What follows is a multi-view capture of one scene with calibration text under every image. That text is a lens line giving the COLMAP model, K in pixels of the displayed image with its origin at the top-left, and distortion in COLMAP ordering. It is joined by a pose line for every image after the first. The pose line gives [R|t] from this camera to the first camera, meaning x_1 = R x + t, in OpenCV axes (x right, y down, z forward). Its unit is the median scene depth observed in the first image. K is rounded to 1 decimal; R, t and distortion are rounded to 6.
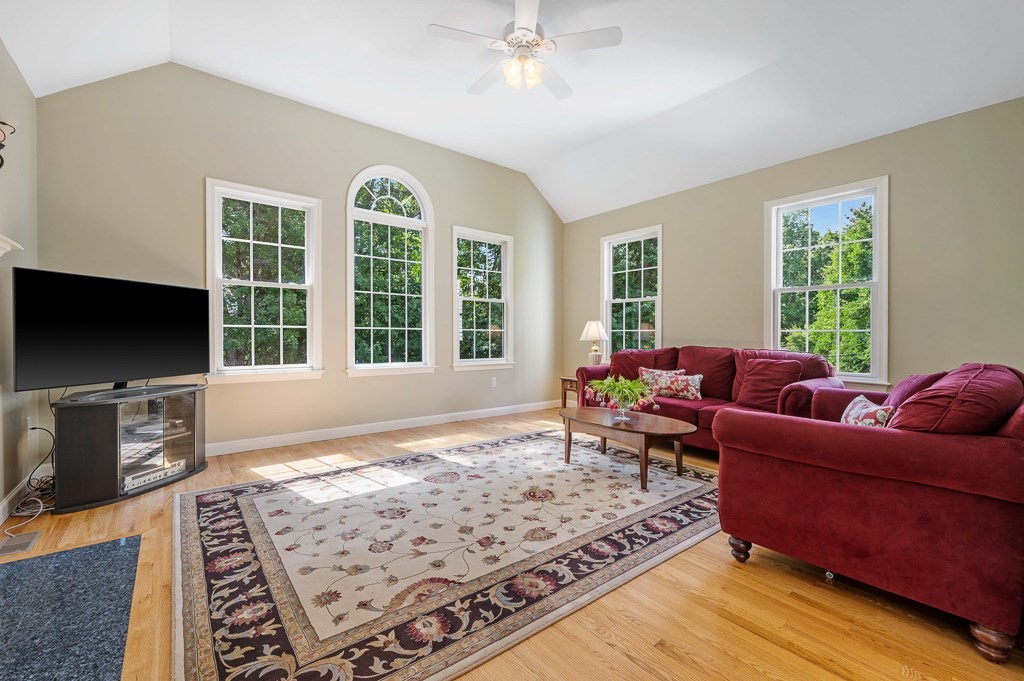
lens RADIAL K [[427.8, 0, 512.0], [0, 427.8, 340.5], [0, 0, 1]] dist [-0.000213, -0.000023]
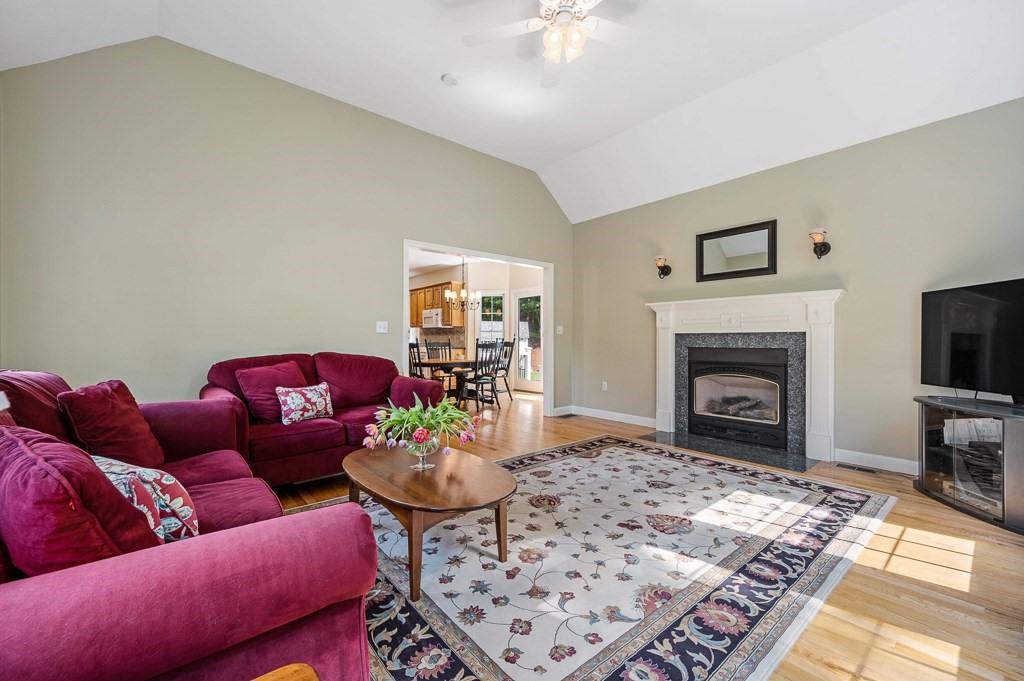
lens RADIAL K [[413.1, 0, 512.0], [0, 413.1, 340.5], [0, 0, 1]] dist [-0.000162, -0.000010]
pose [[-0.999598, -0.007412, -0.027356, 0.175516], [-0.007783, 0.999878, 0.013506, -0.026035], [0.027252, 0.013714, -0.999535, 2.035685]]
